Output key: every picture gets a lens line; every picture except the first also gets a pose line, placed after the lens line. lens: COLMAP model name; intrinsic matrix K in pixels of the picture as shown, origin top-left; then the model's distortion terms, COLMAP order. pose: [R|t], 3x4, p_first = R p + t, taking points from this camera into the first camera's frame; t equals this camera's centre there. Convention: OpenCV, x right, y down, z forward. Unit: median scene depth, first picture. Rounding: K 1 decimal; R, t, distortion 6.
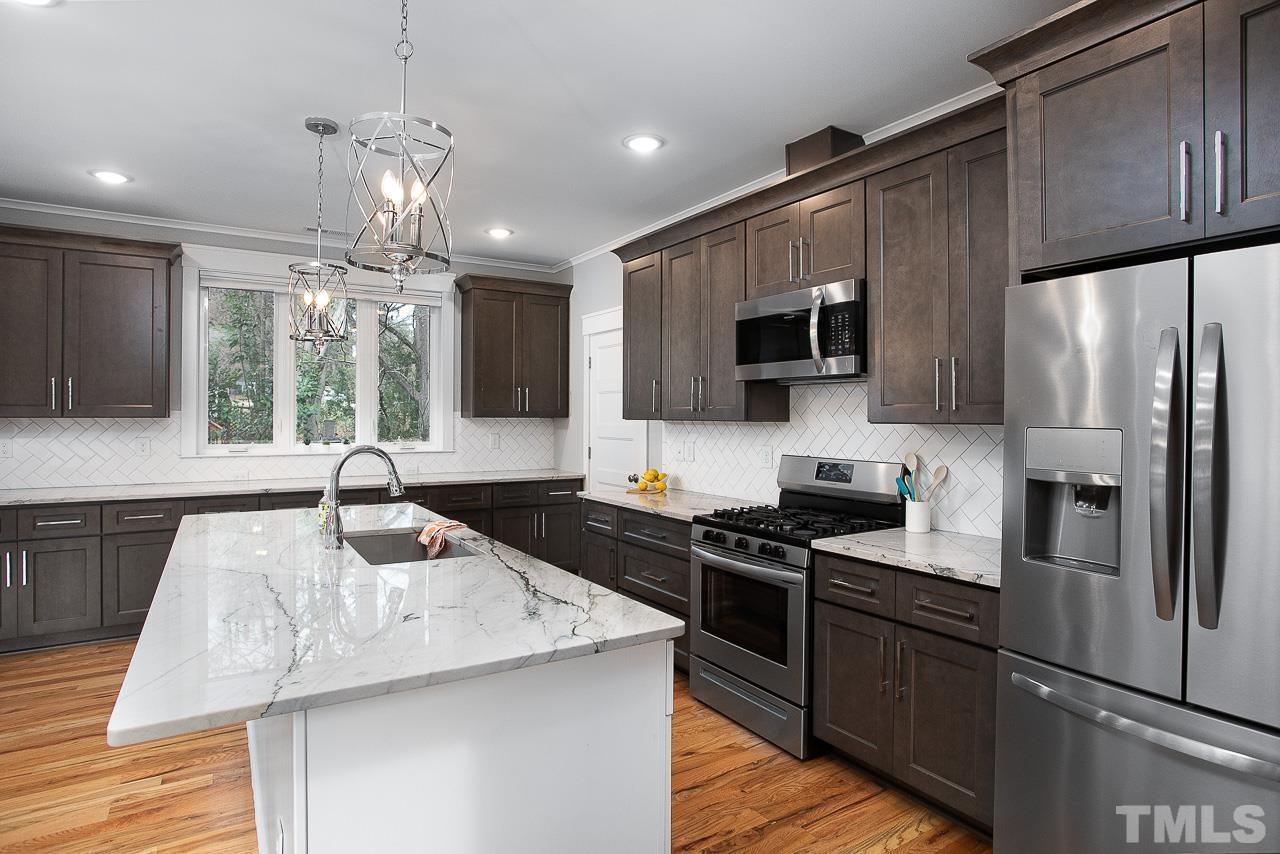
lens RADIAL K [[679.7, 0, 627.6], [0, 679.7, 410.5], [0, 0, 1]] dist [-0.020958, 0.010172]
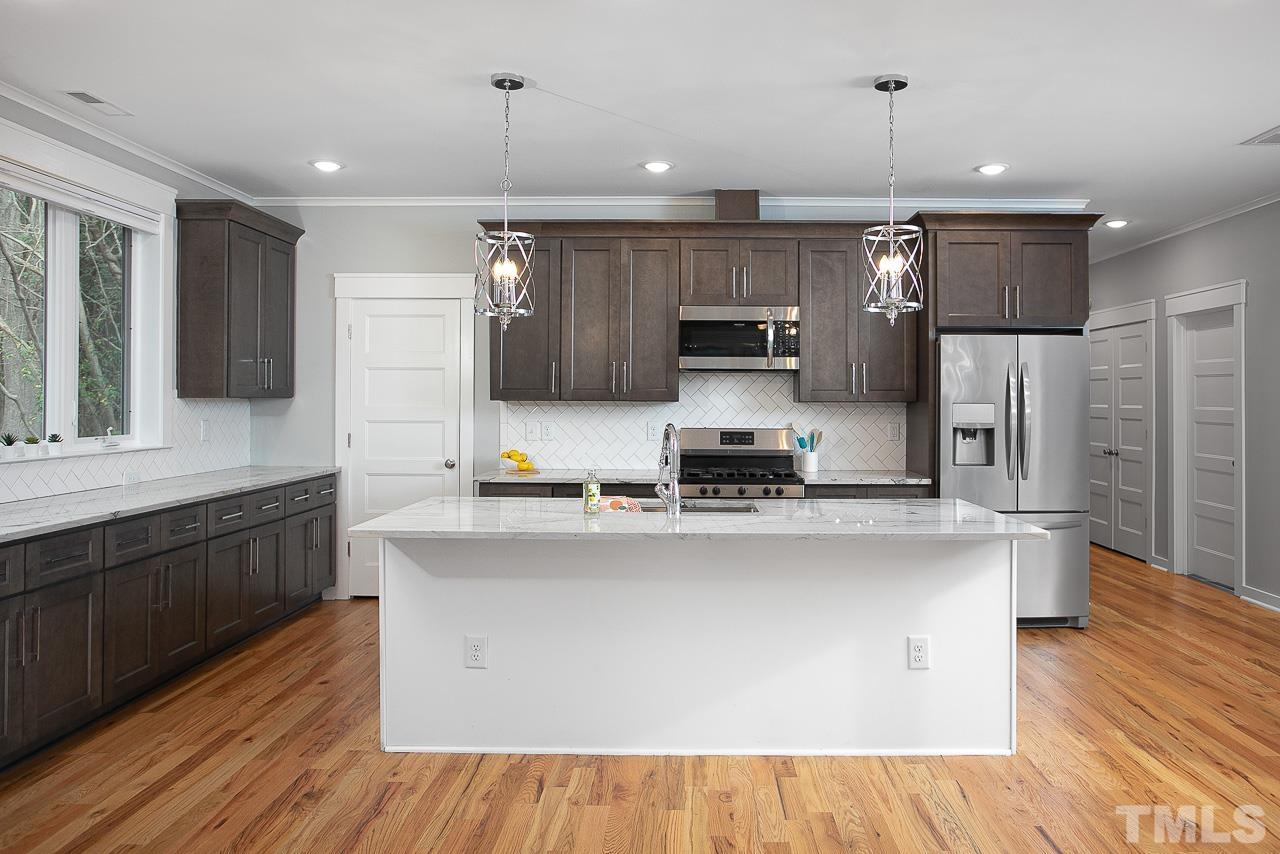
lens RADIAL K [[869.0, 0, 682.0], [0, 869.0, 389.5], [0, 0, 1]] dist [-0.037394, 0.010789]
pose [[0.535868, 0.004477, 0.844290, -1.306401], [-0.008831, 0.999961, 0.000302, -0.006985], [-0.844255, -0.007618, 0.535887, 0.165819]]
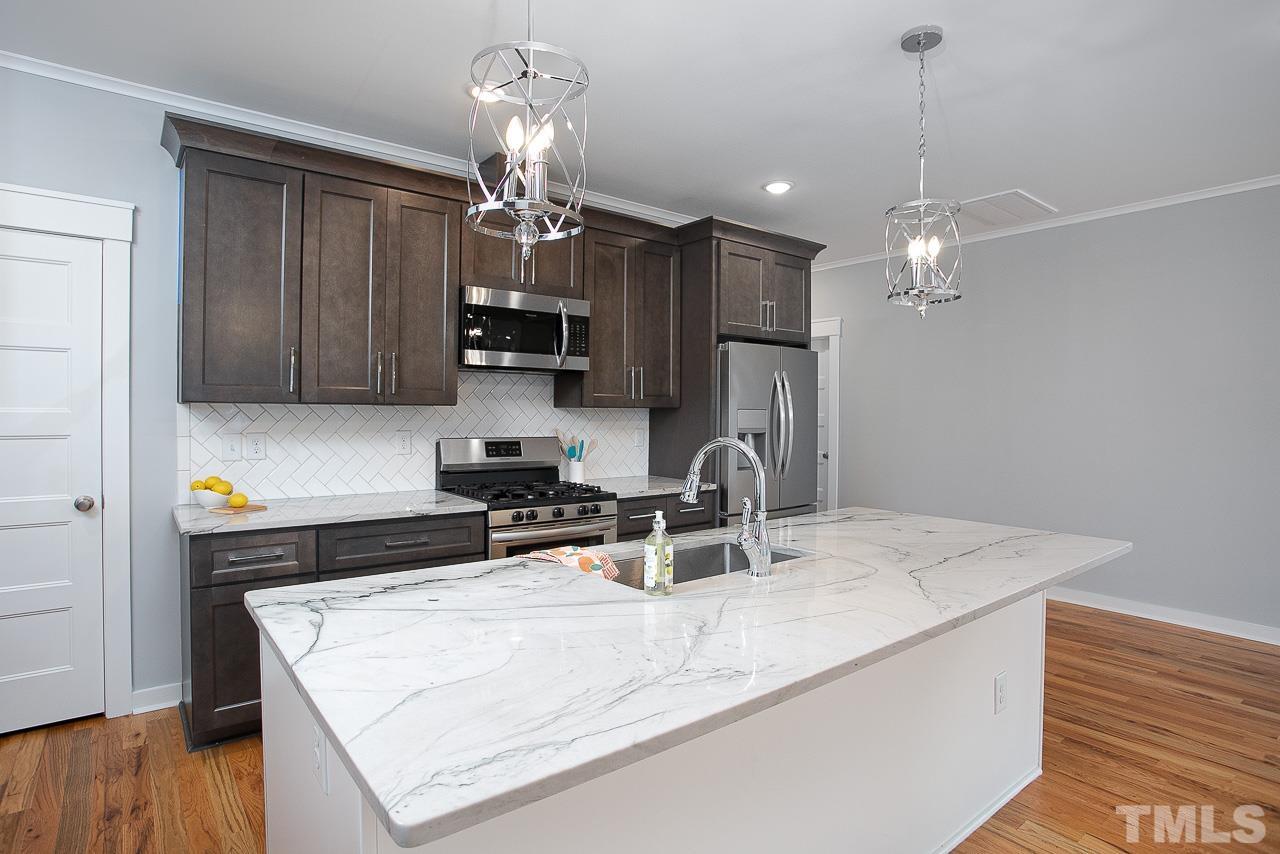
lens RADIAL K [[670.2, 0, 612.5], [0, 670.2, 414.1], [0, 0, 1]] dist [-0.045321, -0.000693]
pose [[-0.084187, -0.012111, 0.996376, -0.917098], [-0.019288, 0.999759, 0.010523, 0.015687], [-0.996263, -0.018333, -0.084401, 0.965539]]
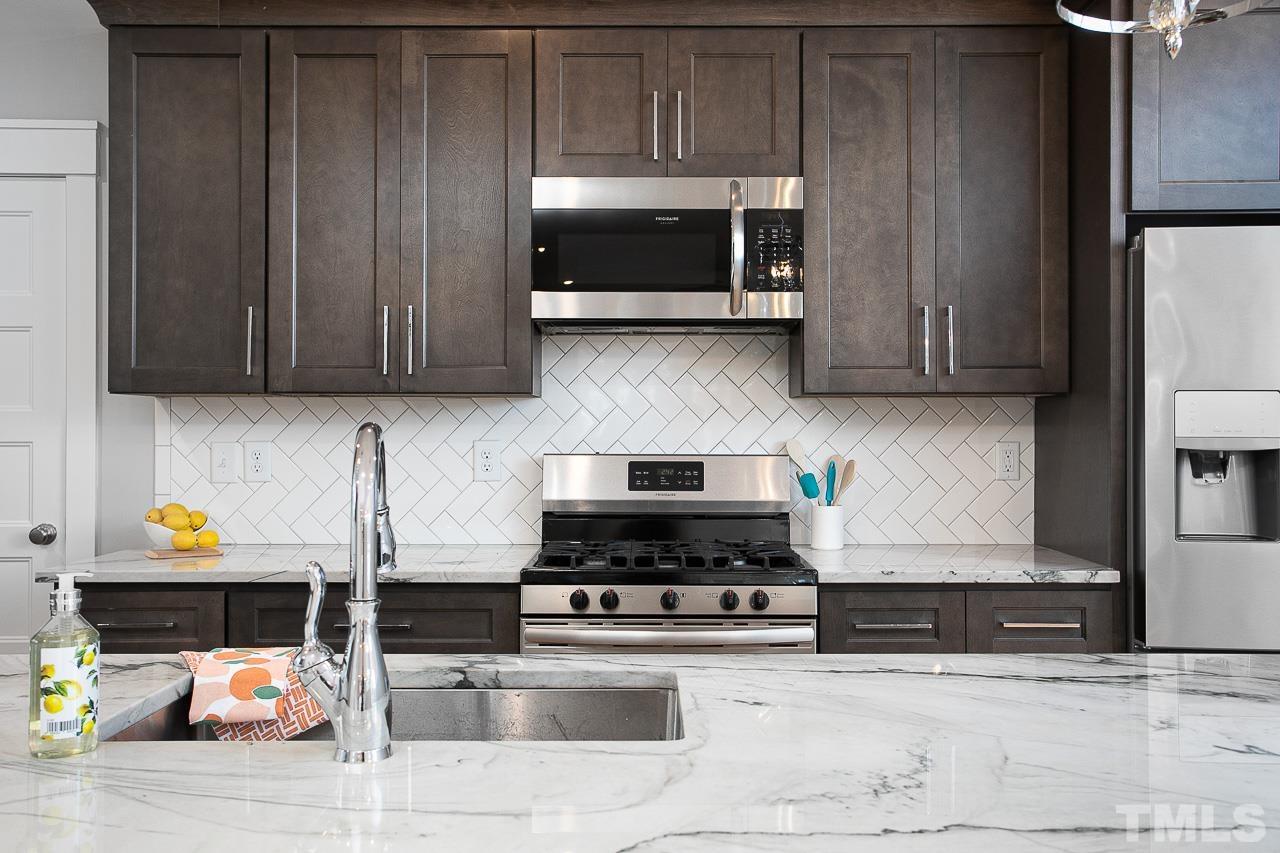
lens RADIAL K [[1166.0, 0, 629.8], [0, 1166.0, 416.6], [0, 0, 1]] dist [0.010189, 0.000000]
pose [[0.536336, -0.000592, 0.844004, -0.658808], [-0.005187, 0.999979, 0.003998, 0.034015], [-0.843989, -0.006522, 0.536321, 0.478596]]
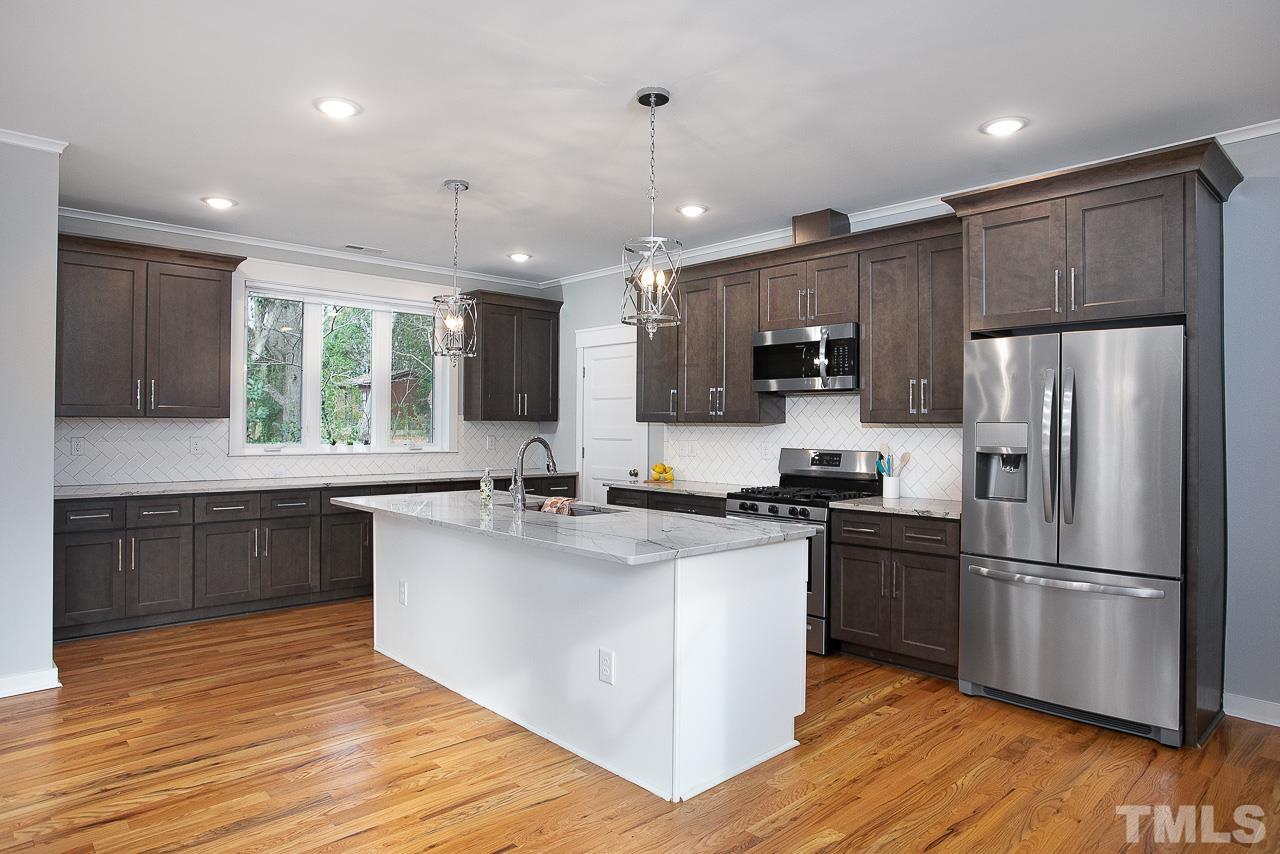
lens RADIAL K [[758.4, 0, 640.2], [0, 758.4, 409.4], [0, 0, 1]] dist [-0.007182, -0.005156]
pose [[0.978780, 0.007652, 0.204769, -0.396429], [-0.004952, 0.999894, -0.013691, 0.013689], [-0.204852, 0.012387, 0.978715, -0.439699]]
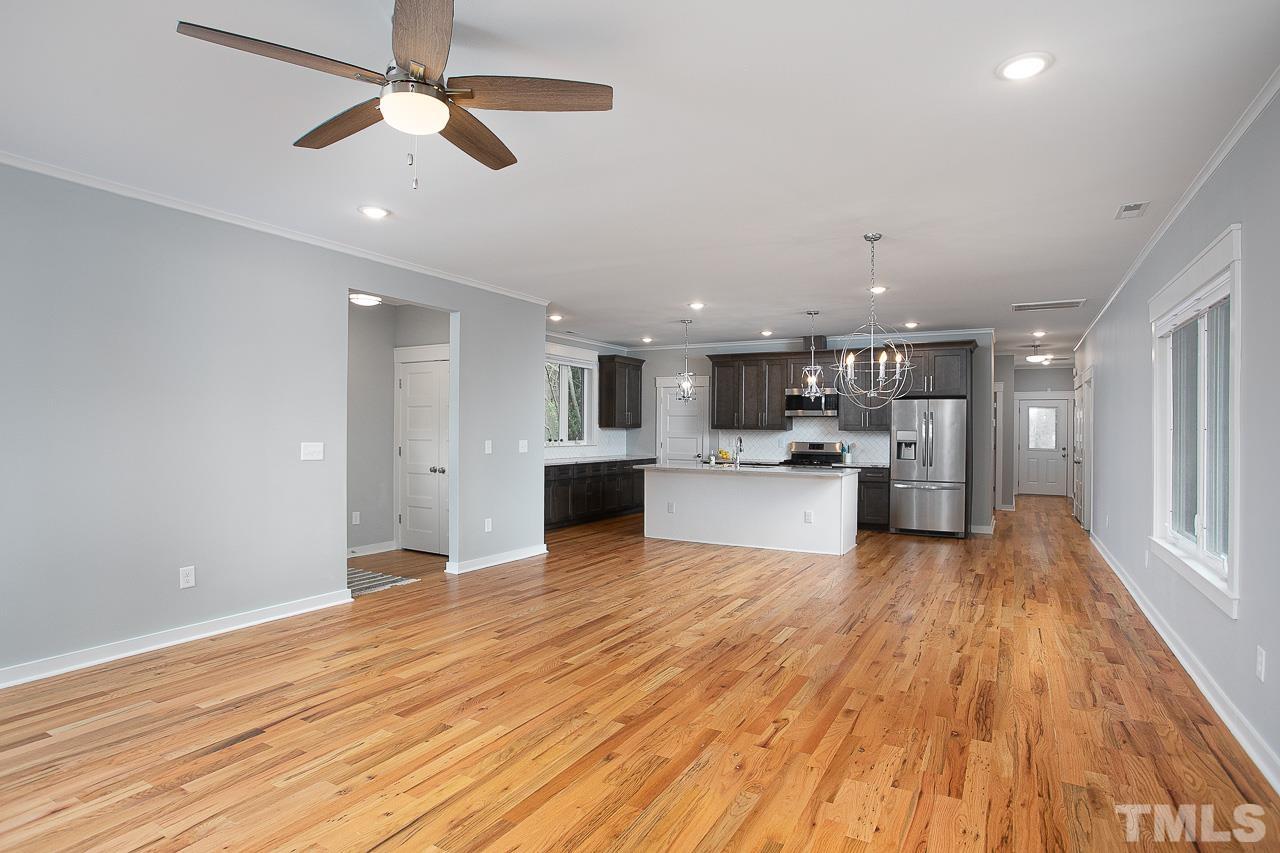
lens RADIAL K [[633.2, 0, 658.1], [0, 633.2, 426.2], [0, 0, 1]] dist [-0.025666, 0.004284]
pose [[0.865703, 0.005522, 0.500527, -1.828013], [-0.009863, 0.999933, 0.006026, -0.011201], [-0.500461, -0.010153, 0.865700, -1.161947]]
